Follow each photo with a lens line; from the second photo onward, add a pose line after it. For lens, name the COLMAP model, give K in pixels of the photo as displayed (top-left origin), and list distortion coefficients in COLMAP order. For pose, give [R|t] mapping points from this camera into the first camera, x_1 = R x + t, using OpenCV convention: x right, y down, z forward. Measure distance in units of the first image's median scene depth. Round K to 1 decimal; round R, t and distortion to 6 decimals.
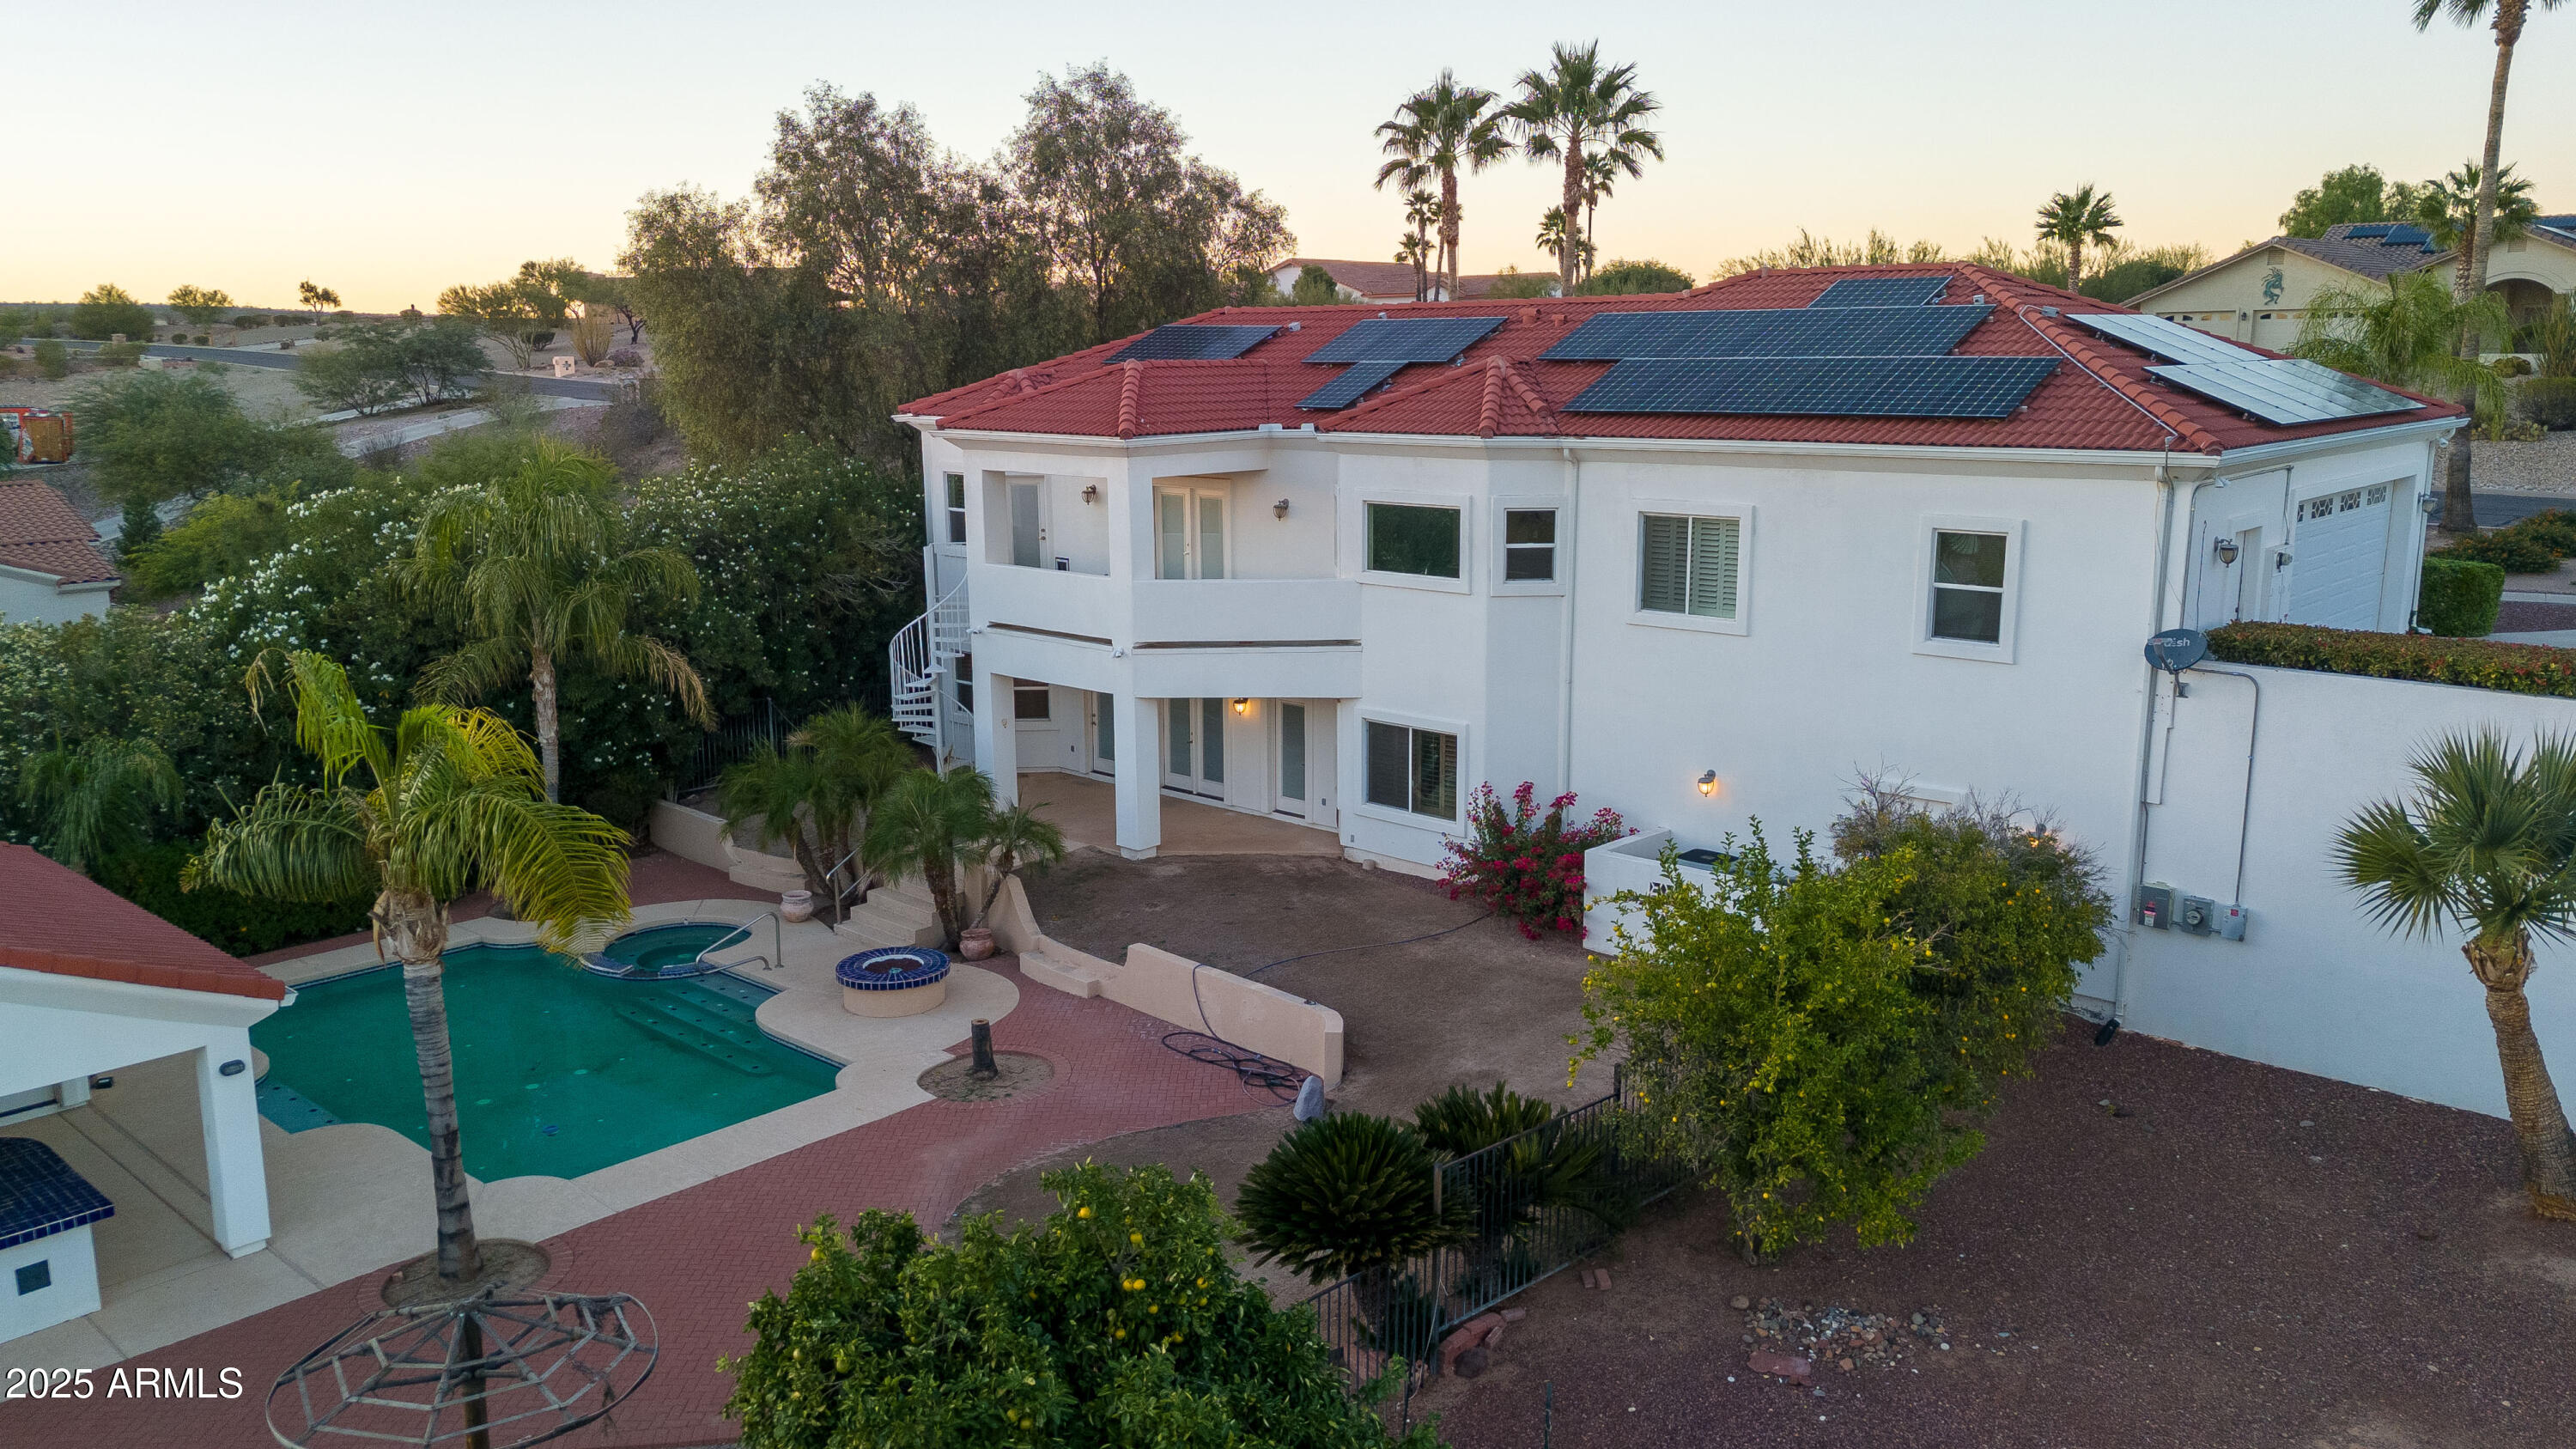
lens RADIAL K [[1881.3, 0, 1288.0], [0, 1881.3, 724.5], [0, 0, 1]] dist [0.059204, -0.052706]
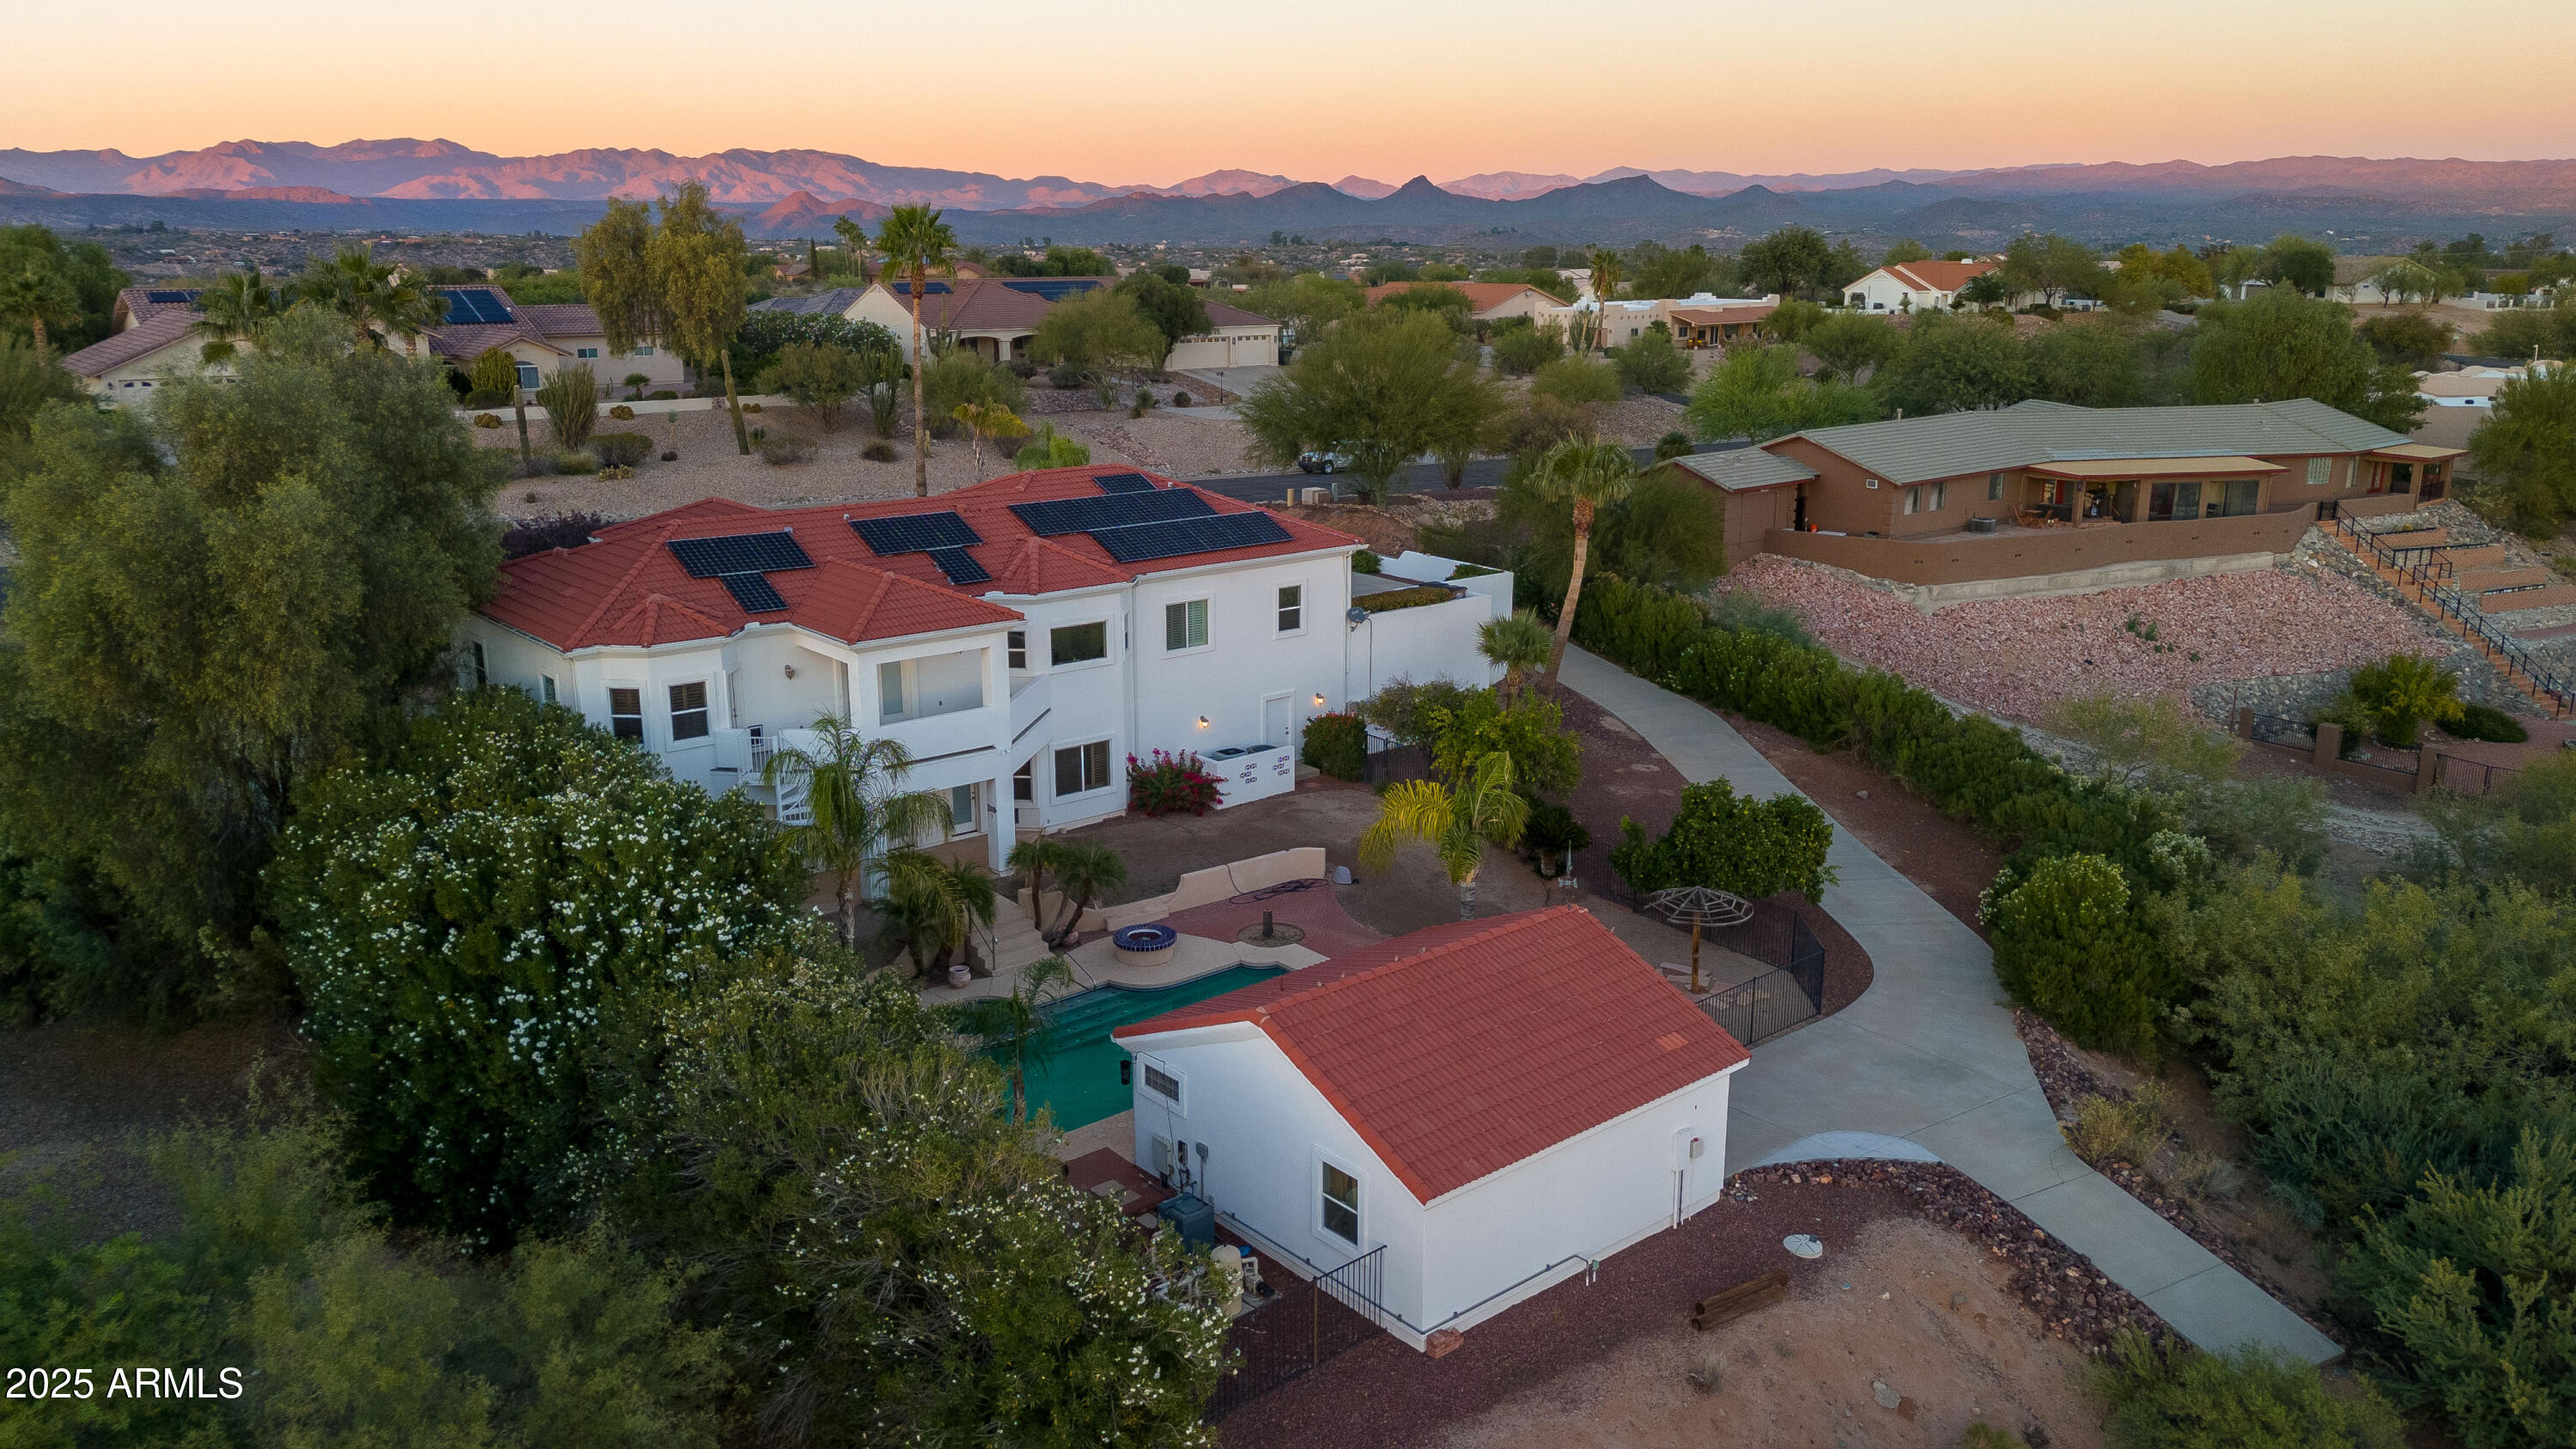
lens RADIAL K [[1864.9, 0, 1288.0], [0, 1864.9, 724.5], [0, 0, 1]] dist [0.089971, -0.114147]
pose [[0.120450, -0.242692, 0.962597, -1.571349], [0.194434, 0.956643, 0.216862, -0.354073], [-0.973492, 0.161041, 0.162416, 0.489984]]
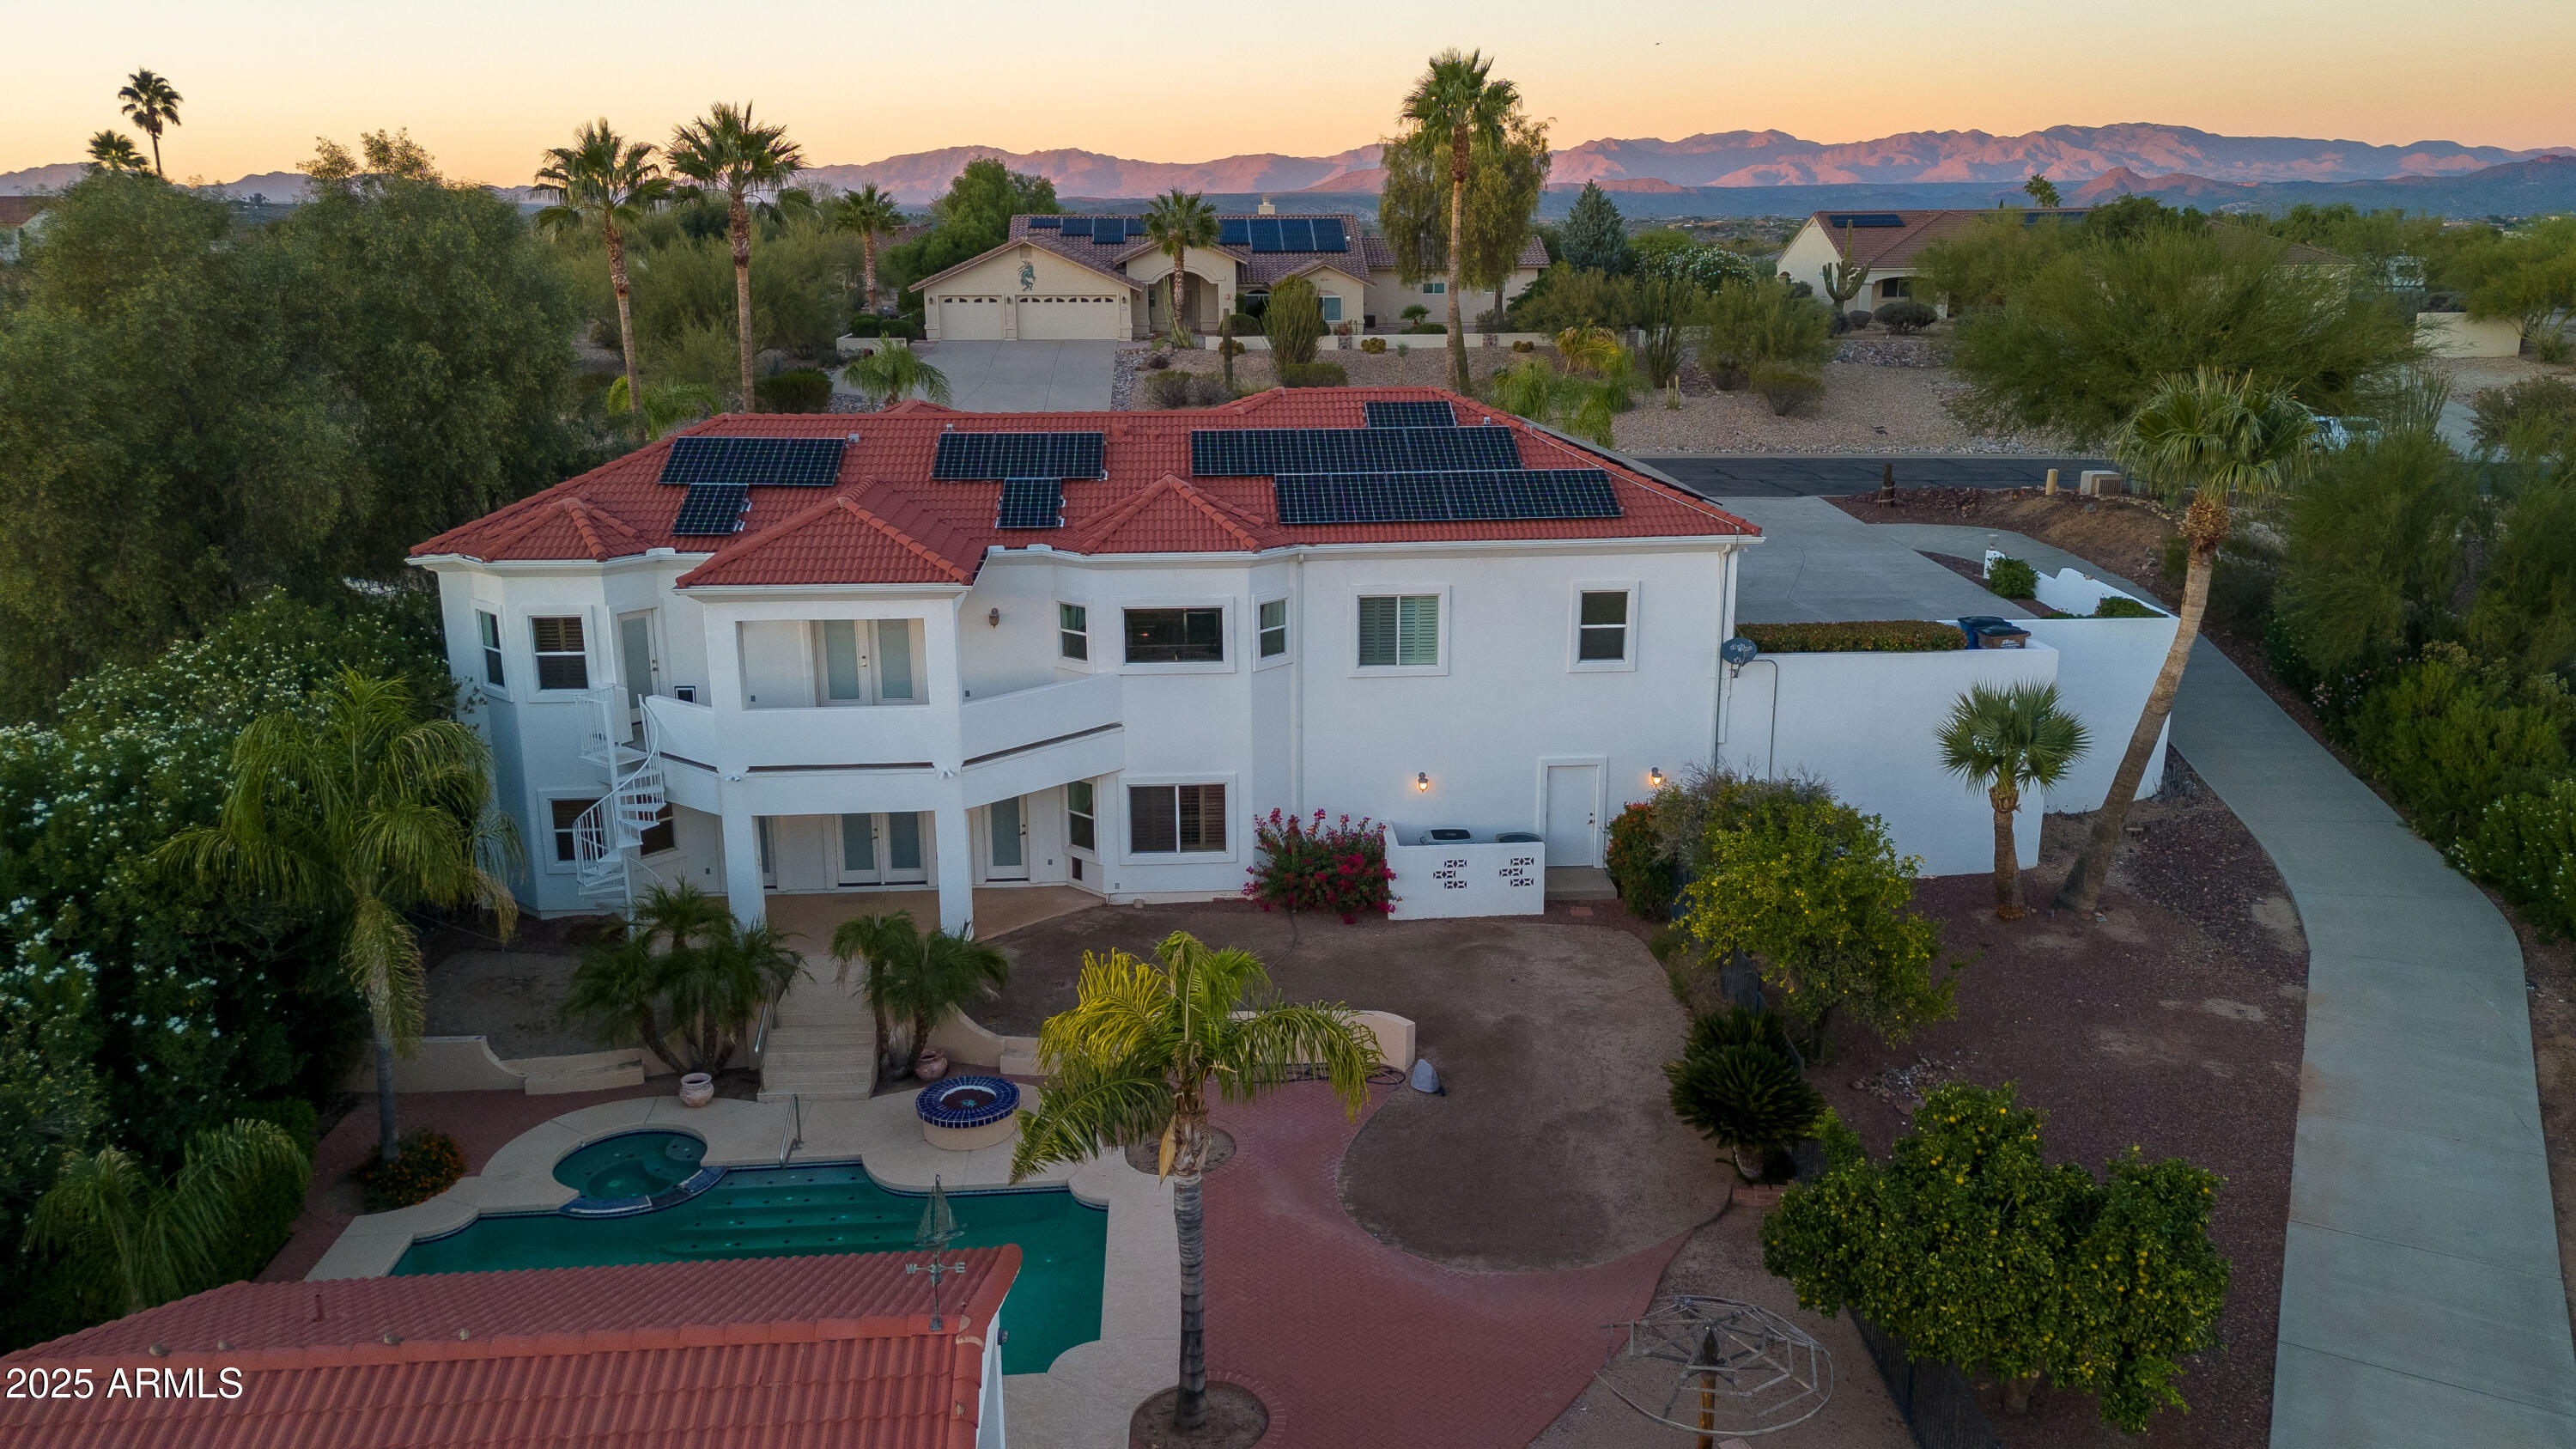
lens RADIAL K [[1881.3, 0, 1288.0], [0, 1881.3, 724.5], [0, 0, 1]] dist [0.059204, -0.052706]
pose [[0.687083, -0.183840, 0.702937, -0.708640], [0.143804, 0.982730, 0.116454, -0.162565], [-0.712206, 0.021071, 0.701654, 0.083053]]
